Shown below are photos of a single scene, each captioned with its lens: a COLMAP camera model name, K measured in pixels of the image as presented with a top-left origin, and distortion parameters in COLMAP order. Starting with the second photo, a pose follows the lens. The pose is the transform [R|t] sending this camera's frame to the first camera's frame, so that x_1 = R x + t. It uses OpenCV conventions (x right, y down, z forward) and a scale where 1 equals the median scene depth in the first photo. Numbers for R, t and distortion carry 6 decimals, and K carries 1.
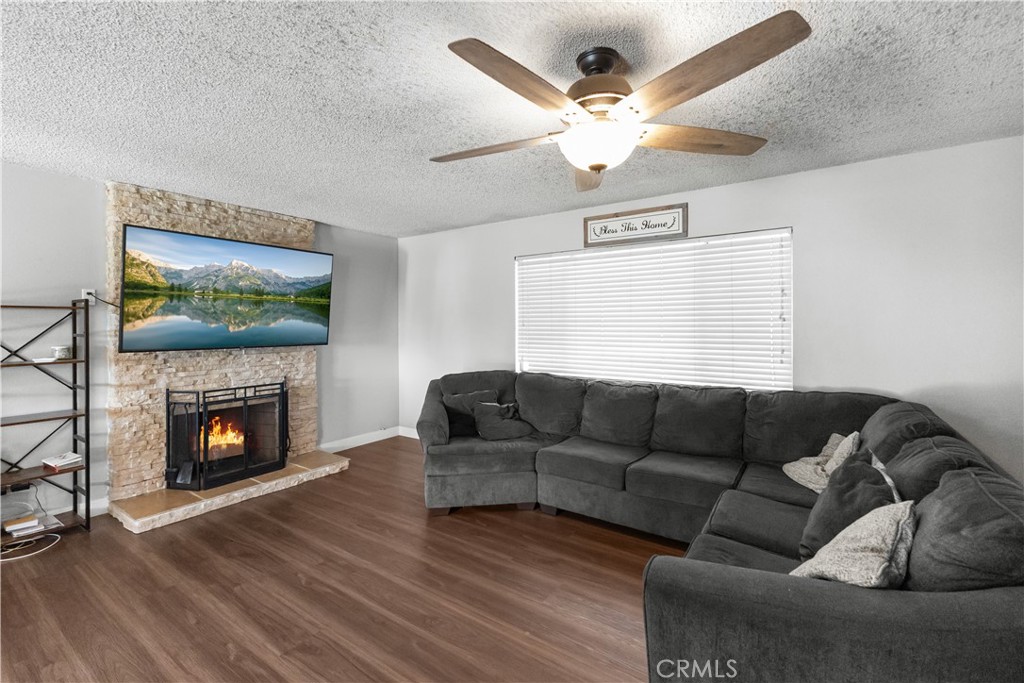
lens RADIAL K [[443.2, 0, 511.4], [0, 443.2, 317.3], [0, 0, 1]] dist [0.012759, 0.000172]
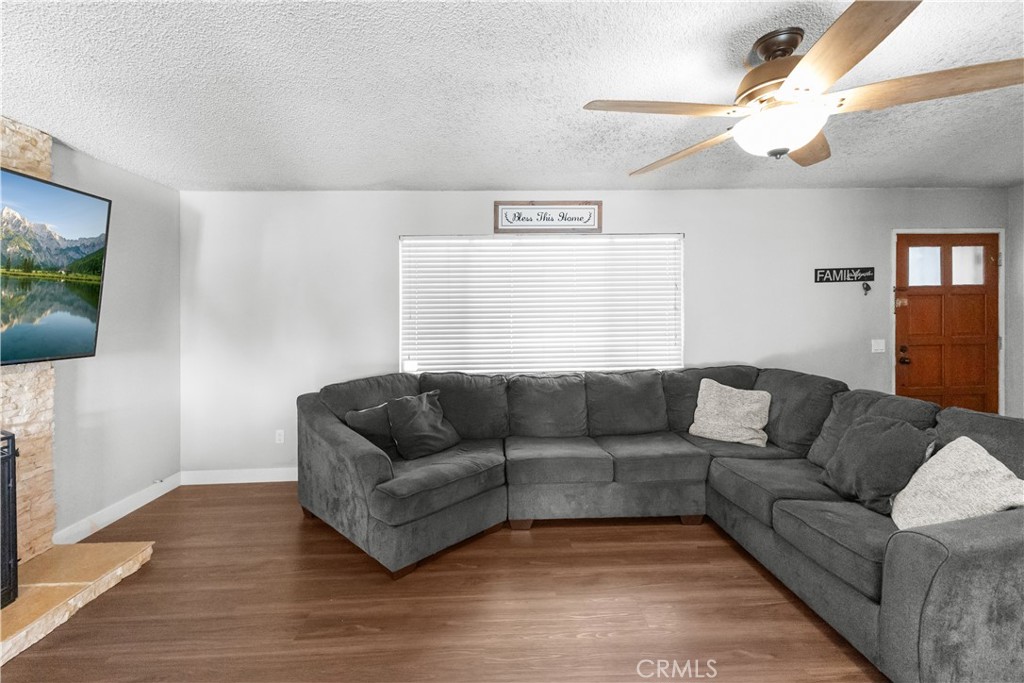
lens RADIAL K [[443.2, 0, 515.4], [0, 443.2, 306.6], [0, 0, 1]] dist [0.012759, 0.000172]
pose [[0.804017, 0.000988, 0.594605, -0.396491], [0.002305, 0.999986, -0.004778, 0.002035], [-0.594602, 0.005212, 0.804004, 0.255183]]
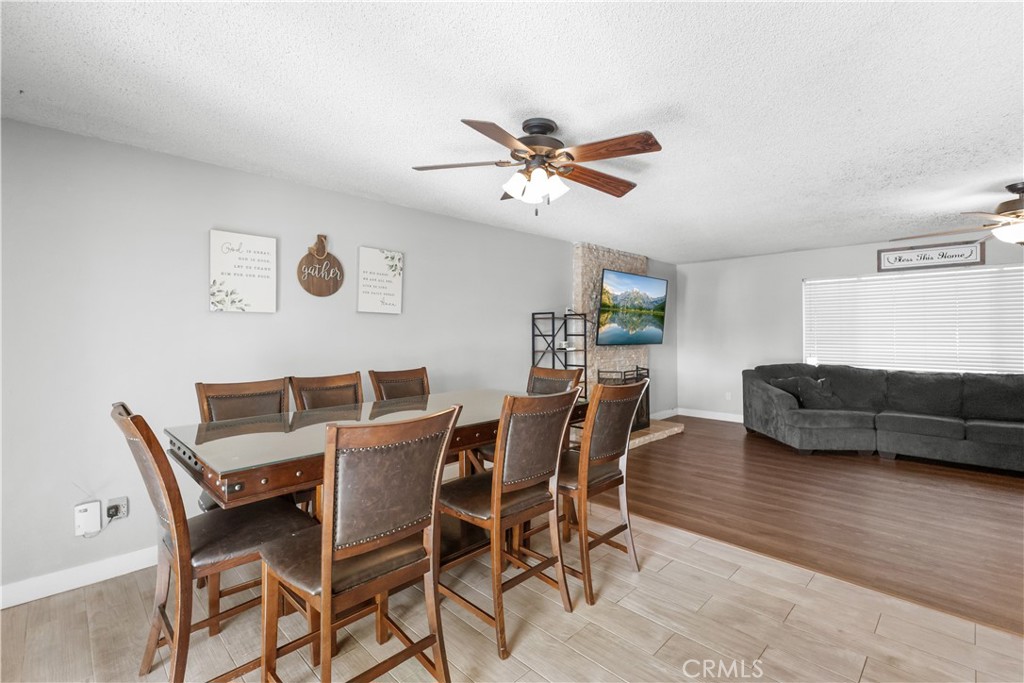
lens RADIAL K [[443.2, 0, 532.9], [0, 443.2, 320.7], [0, 0, 1]] dist [0.012759, 0.000172]
pose [[0.983411, -0.004447, -0.181335, -0.692899], [0.001777, 0.999888, -0.014881, 0.008597], [0.181381, 0.014312, 0.983309, -0.578669]]
